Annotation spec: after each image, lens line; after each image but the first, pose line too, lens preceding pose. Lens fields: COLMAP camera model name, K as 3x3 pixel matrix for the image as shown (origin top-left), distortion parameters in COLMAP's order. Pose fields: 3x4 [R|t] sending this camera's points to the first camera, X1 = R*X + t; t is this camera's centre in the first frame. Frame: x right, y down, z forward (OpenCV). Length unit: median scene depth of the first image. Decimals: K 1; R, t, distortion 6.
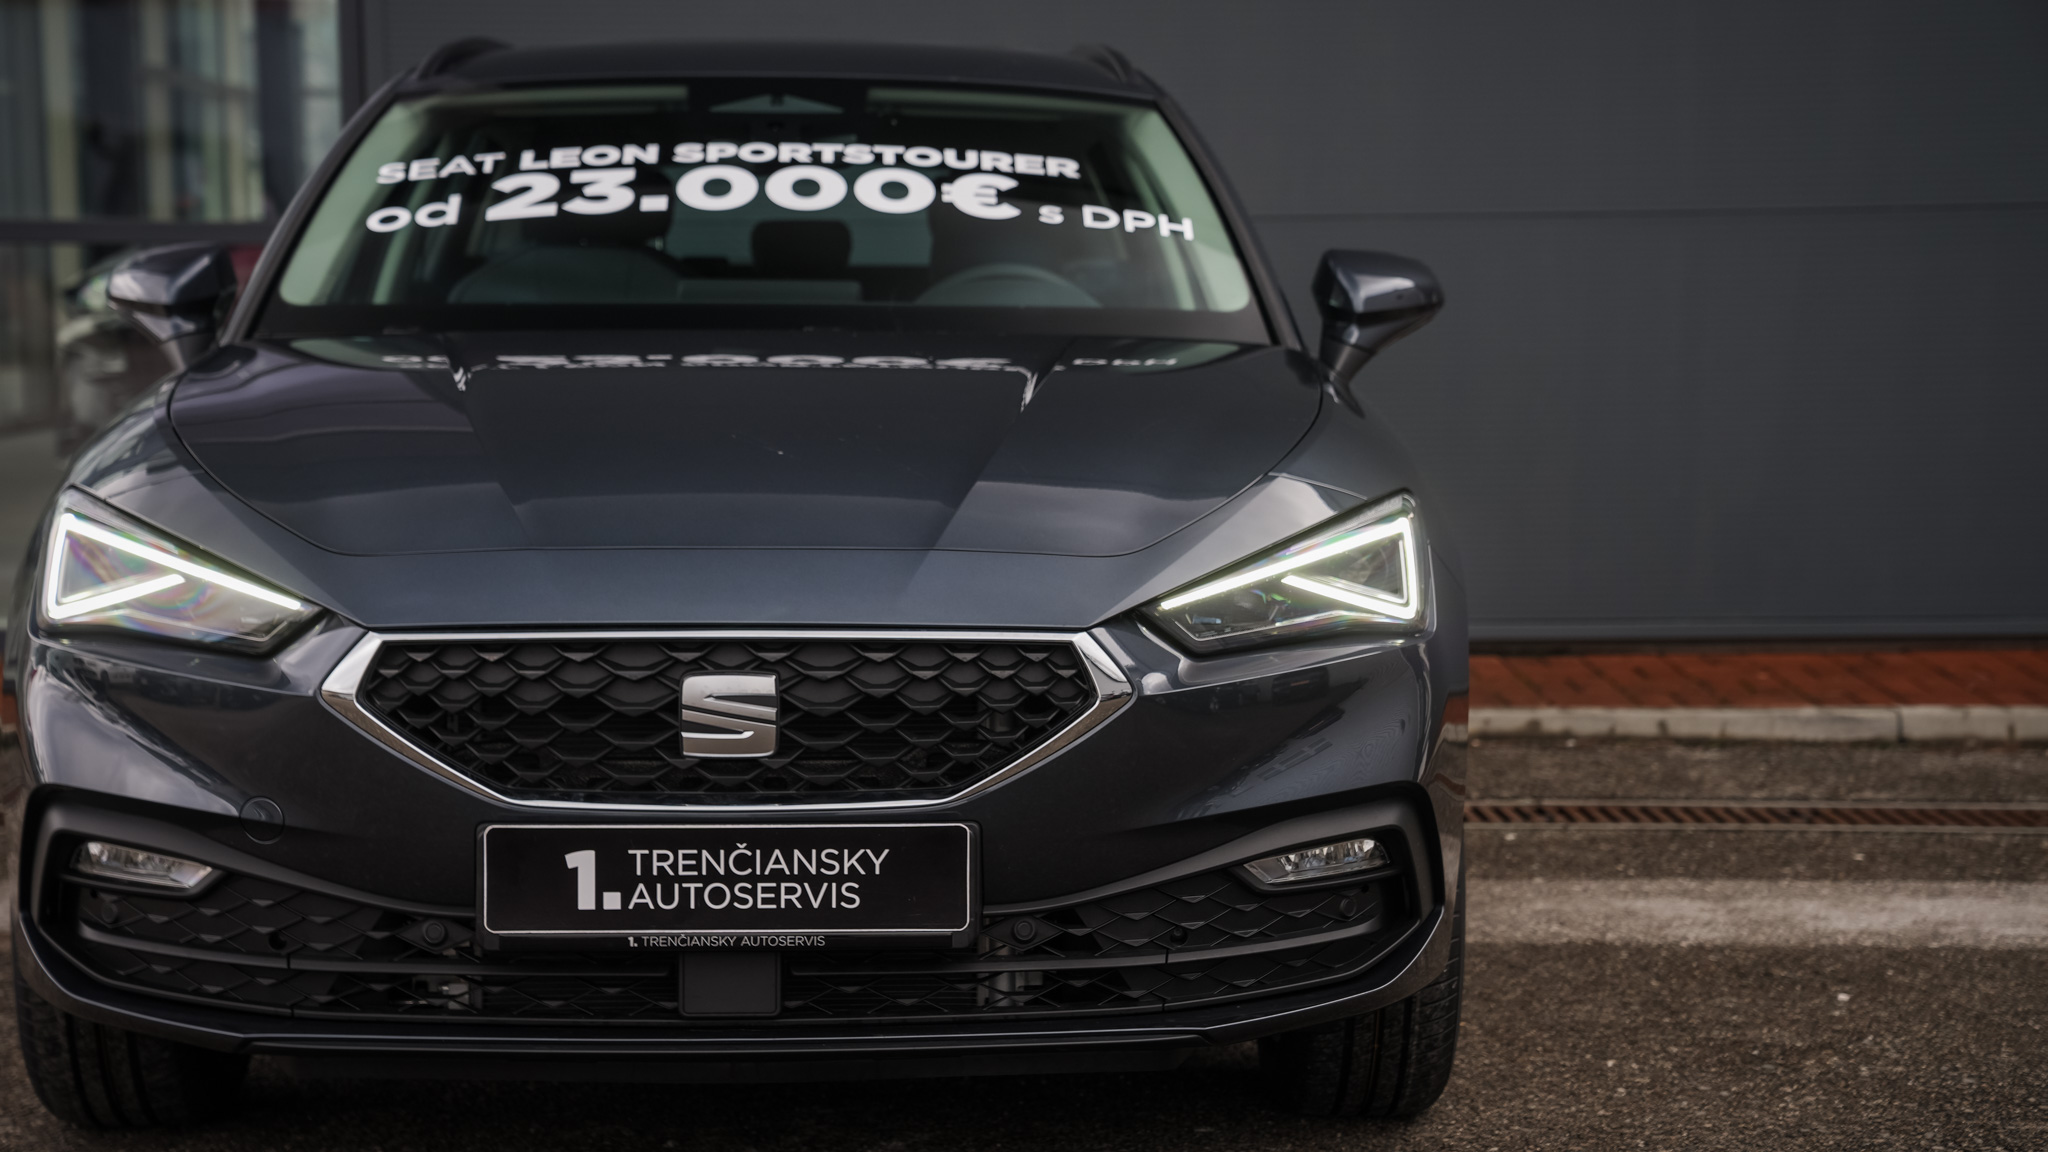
lens RADIAL K [[3844.2, 0, 969.7], [0, 3844.2, 585.4], [0, 0, 1]] dist [0.338693, 0.000000]
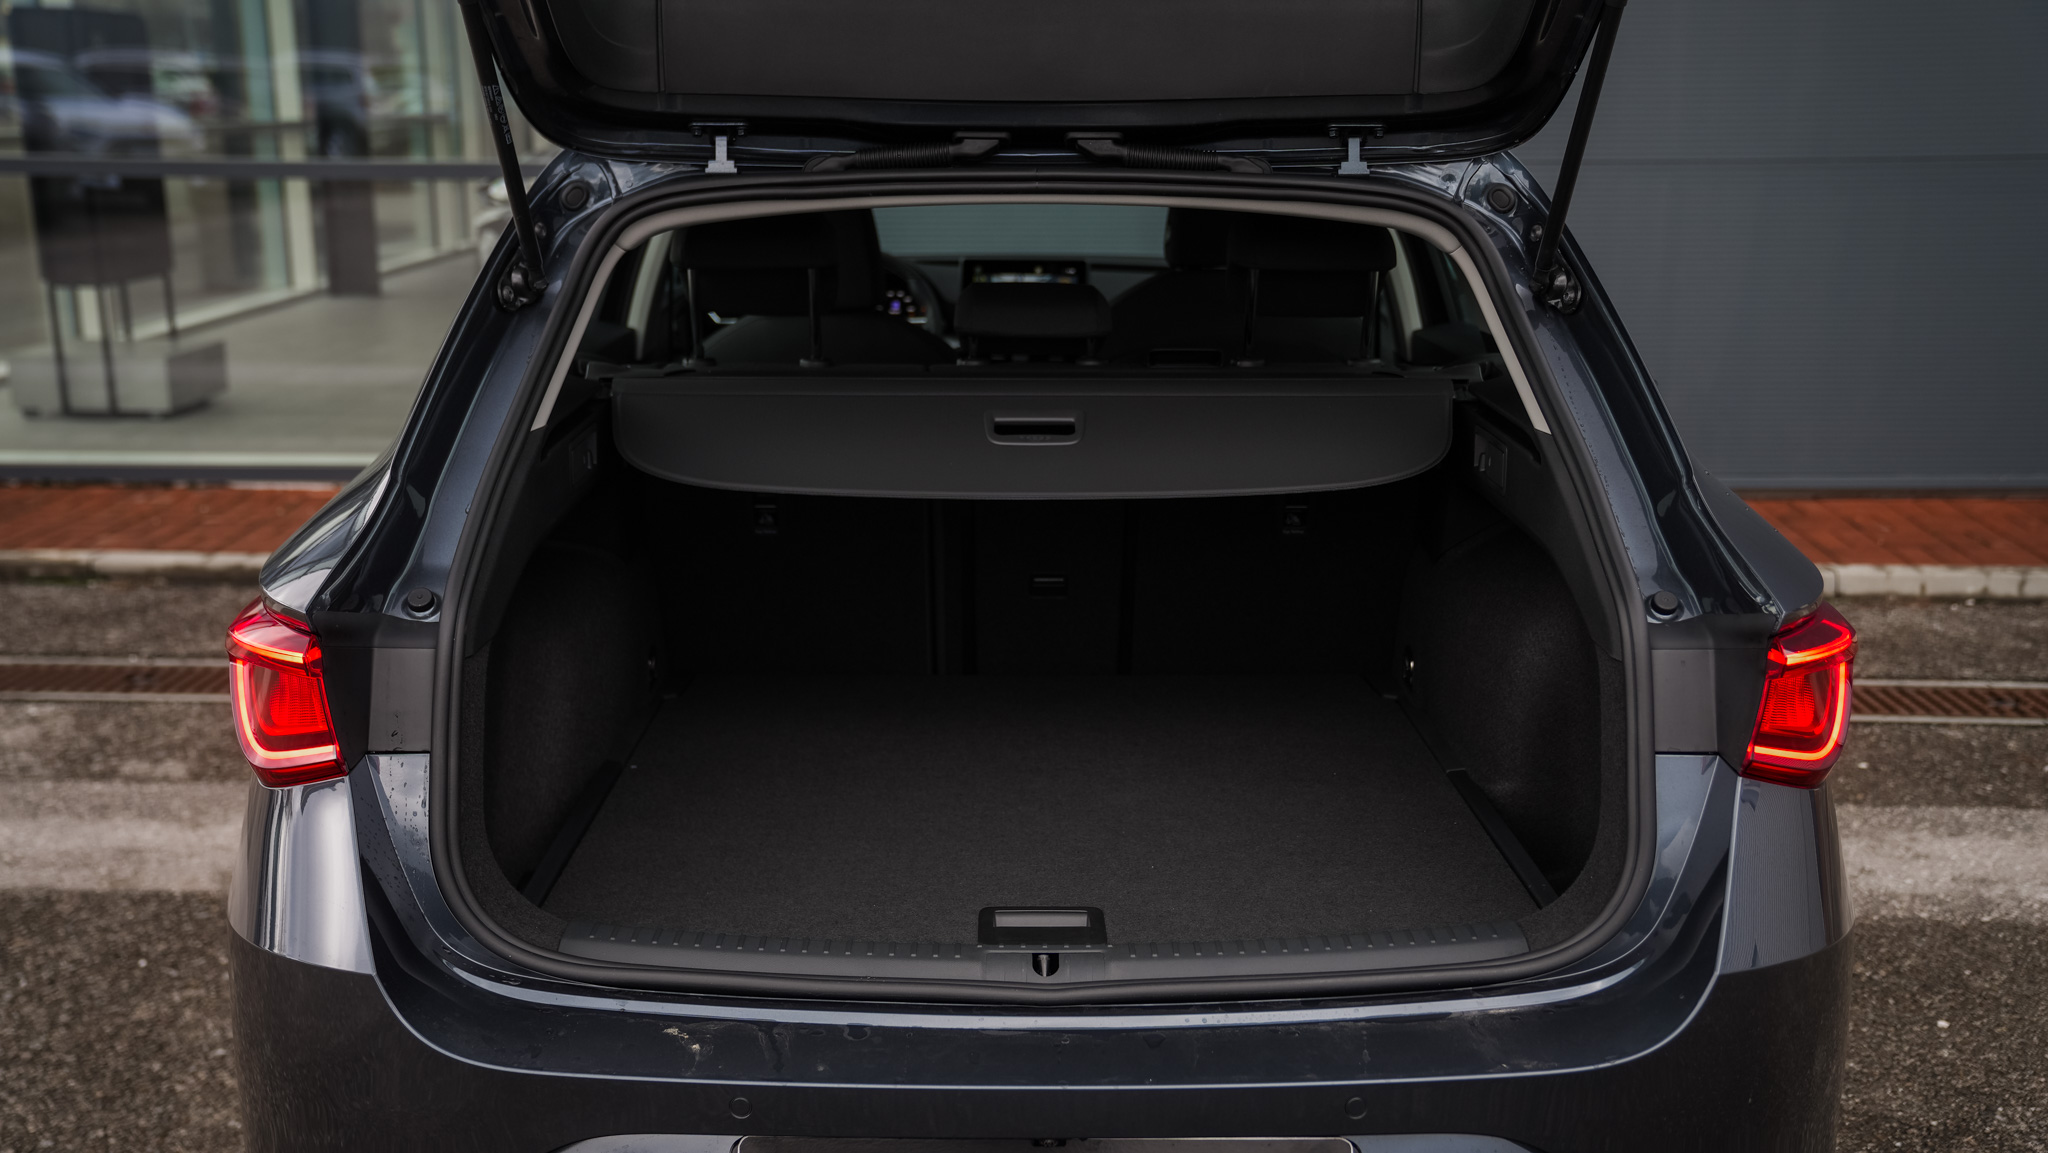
lens RADIAL K [[2151.7, 0, 1016.3], [0, 2151.7, 585.3], [0, 0, 1]] dist [0.073946, 0.000000]
pose [[0.999143, 0.012658, -0.039409, -0.003926], [-0.007001, 0.990055, 0.140510, -0.095122], [0.040795, -0.140113, 0.989295, 0.440874]]
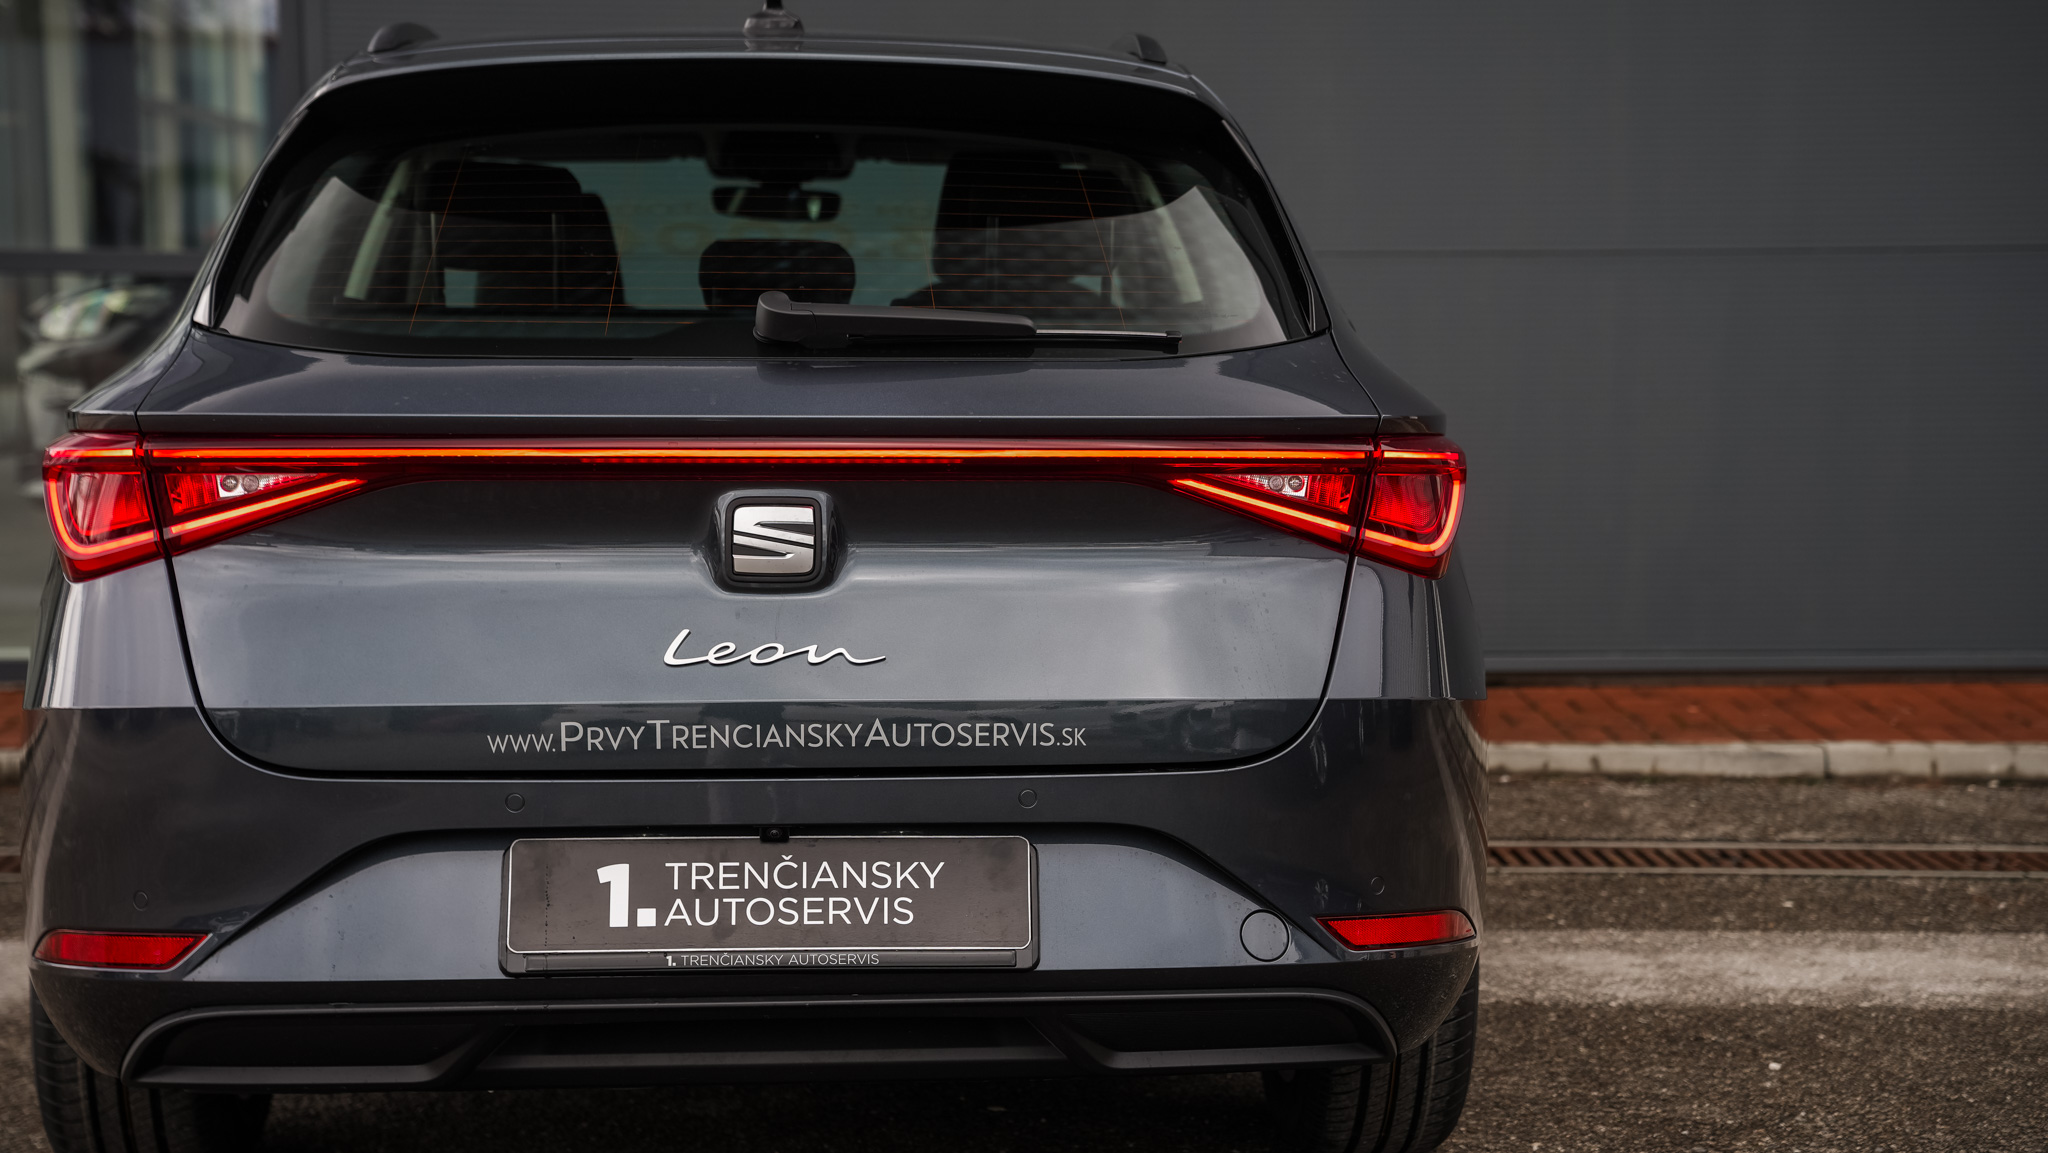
lens RADIAL K [[3570.9, 0, 1063.0], [0, 3570.9, 557.3], [0, 0, 1]] dist [0.270006, 0.000000]
pose [[0.999619, 0.002698, 0.027477, 0.022681], [-0.002464, 0.999961, -0.008531, -0.013061], [-0.027498, 0.008460, 0.999586, 0.111482]]
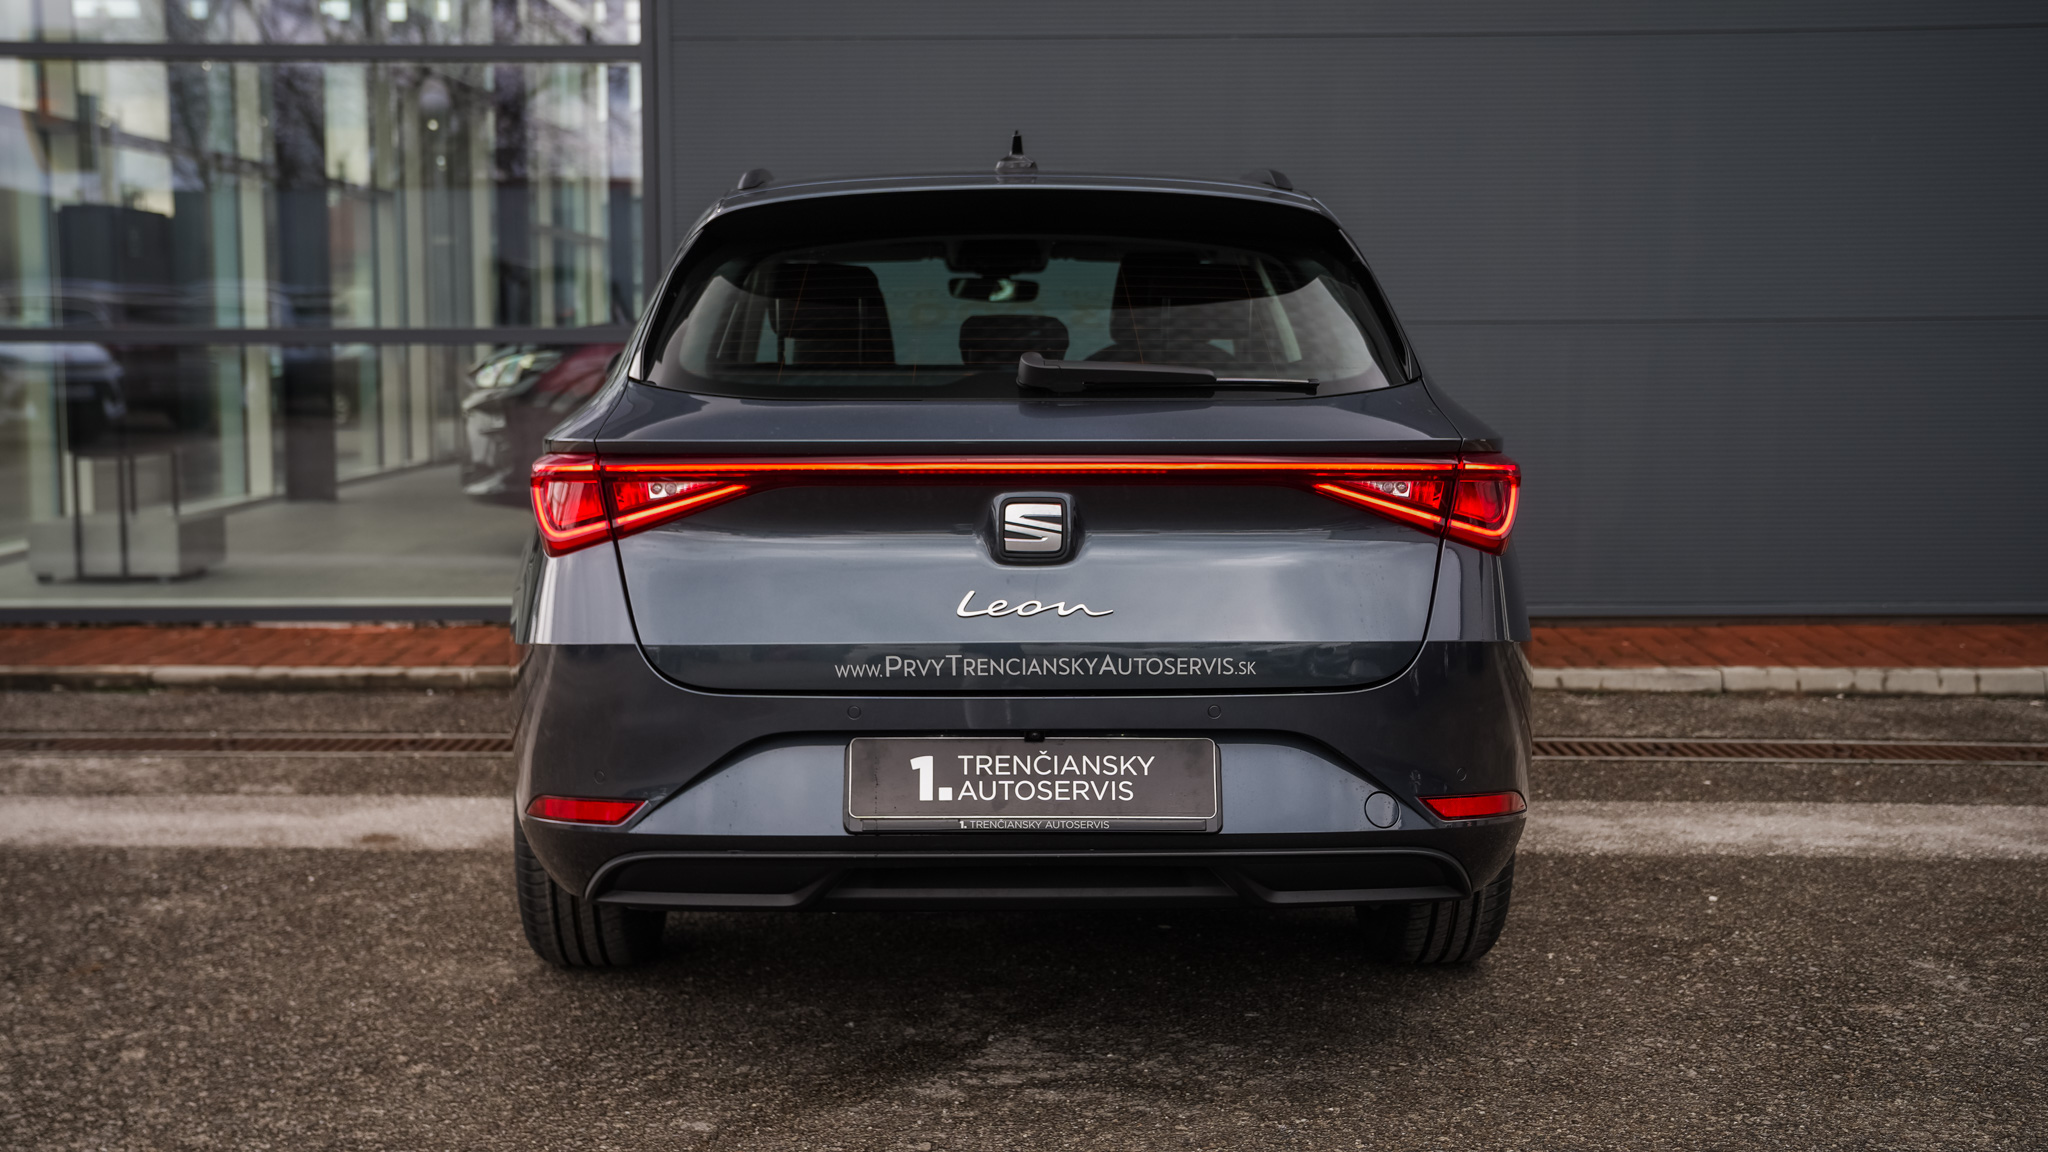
lens RADIAL K [[2479.4, 0, 1007.1], [0, 2479.4, 528.4], [0, 0, 1]] dist [0.057747, 0.000000]
pose [[0.999668, 0.002826, -0.025593, -0.001782], [-0.003097, 0.999940, -0.010546, -0.014714], [0.025561, 0.010621, 0.999617, 0.126052]]
